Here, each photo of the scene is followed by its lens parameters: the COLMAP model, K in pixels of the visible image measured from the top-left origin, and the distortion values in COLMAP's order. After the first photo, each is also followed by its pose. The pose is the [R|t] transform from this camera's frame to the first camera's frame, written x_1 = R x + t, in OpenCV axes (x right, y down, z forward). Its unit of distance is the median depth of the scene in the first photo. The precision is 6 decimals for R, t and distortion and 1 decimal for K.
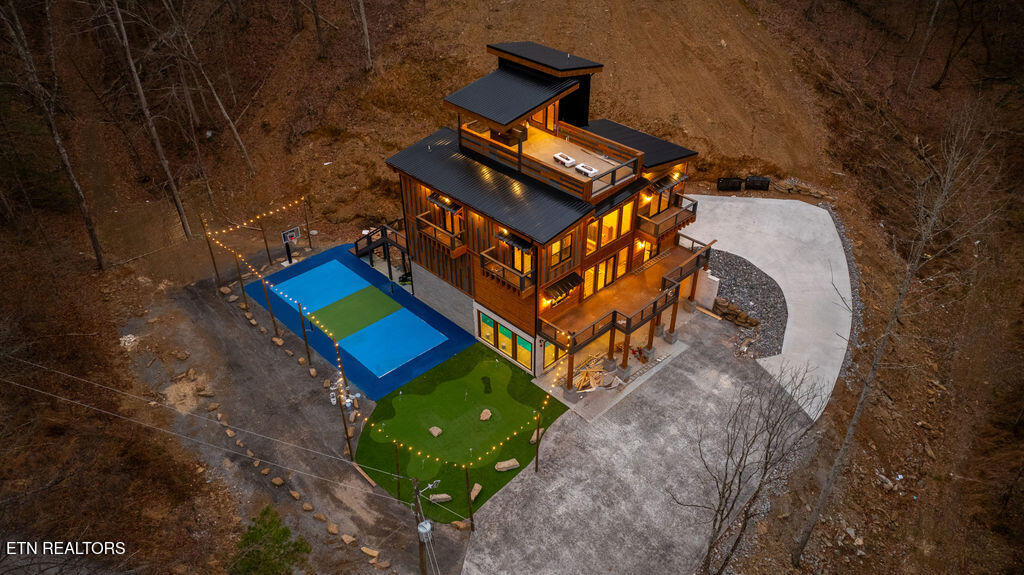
lens RADIAL K [[728.6, 0, 547.6], [0, 728.6, 288.3], [0, 0, 1]] dist [-0.006984, -0.002938]
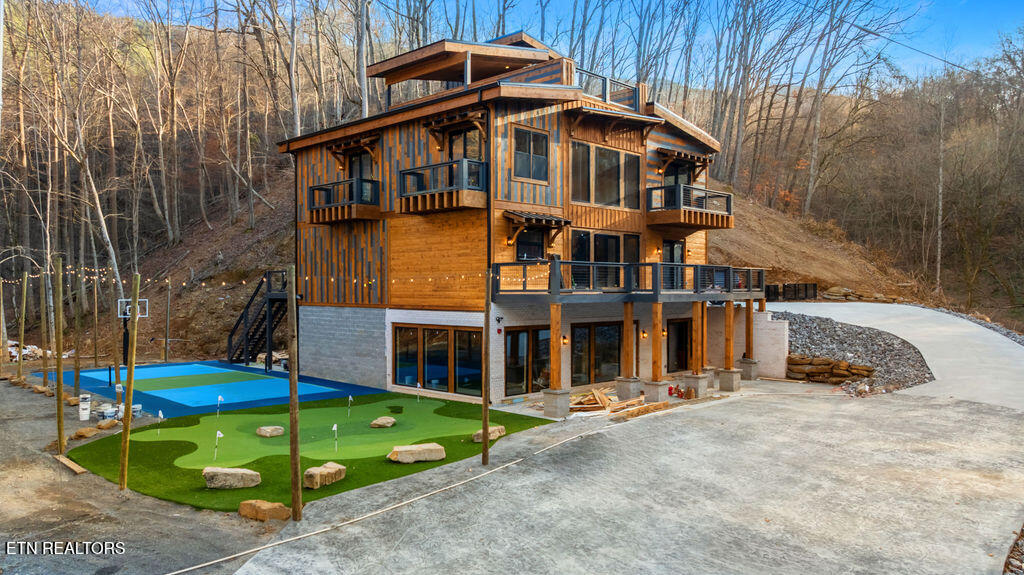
lens RADIAL K [[733.1, 0, 512.0], [0, 733.1, 287.5], [0, 0, 1]] dist [-0.008181, -0.002158]
pose [[0.999954, -0.009452, -0.001761, 0.001665], [0.006716, 0.817743, -0.575544, 0.330859], [0.006880, 0.575505, 0.817769, 0.484443]]
